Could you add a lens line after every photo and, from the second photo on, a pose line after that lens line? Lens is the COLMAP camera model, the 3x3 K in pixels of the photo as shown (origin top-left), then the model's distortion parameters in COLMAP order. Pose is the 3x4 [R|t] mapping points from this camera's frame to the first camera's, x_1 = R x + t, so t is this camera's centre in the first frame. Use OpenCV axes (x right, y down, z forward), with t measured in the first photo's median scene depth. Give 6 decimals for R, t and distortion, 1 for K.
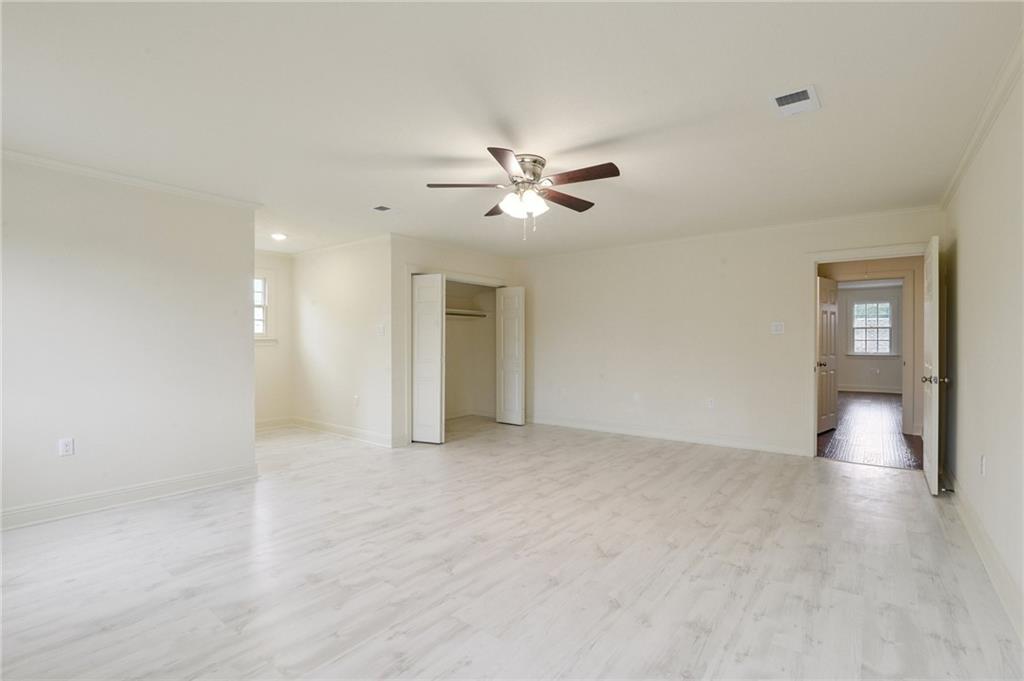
lens RADIAL K [[479.4, 0, 506.3], [0, 479.4, 341.8], [0, 0, 1]] dist [-0.002610, -0.000979]
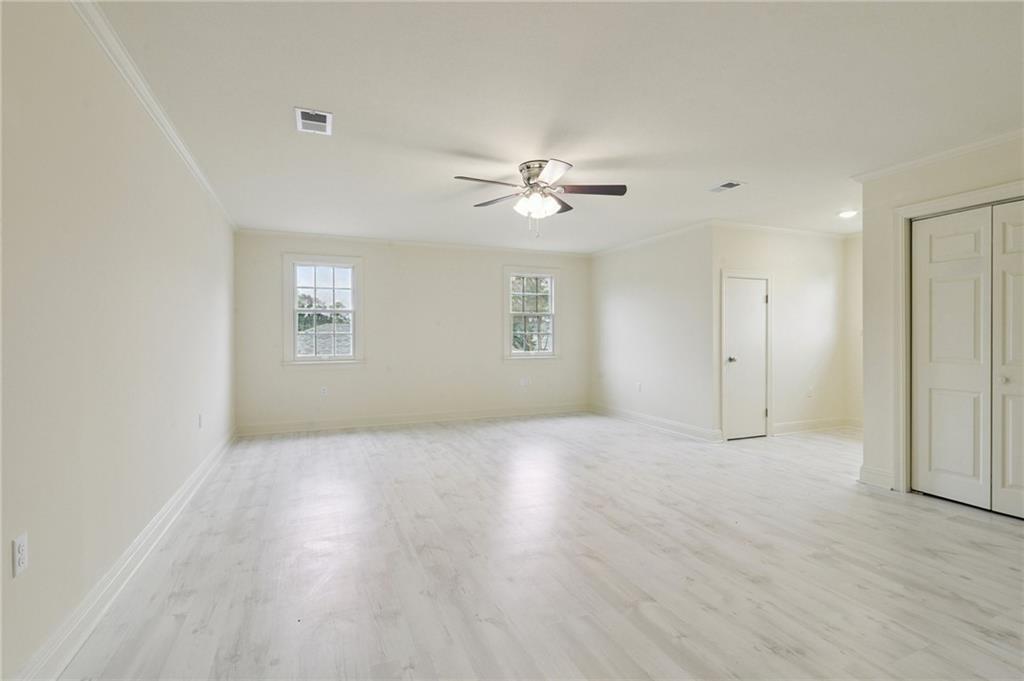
lens RADIAL K [[479.4, 0, 506.3], [0, 479.4, 341.8], [0, 0, 1]] dist [-0.002610, -0.000979]
pose [[-0.501139, 0.005239, -0.865351, 0.832788], [-0.004064, 0.999956, 0.008408, 0.018145], [0.865357, 0.007730, -0.501096, 1.204641]]
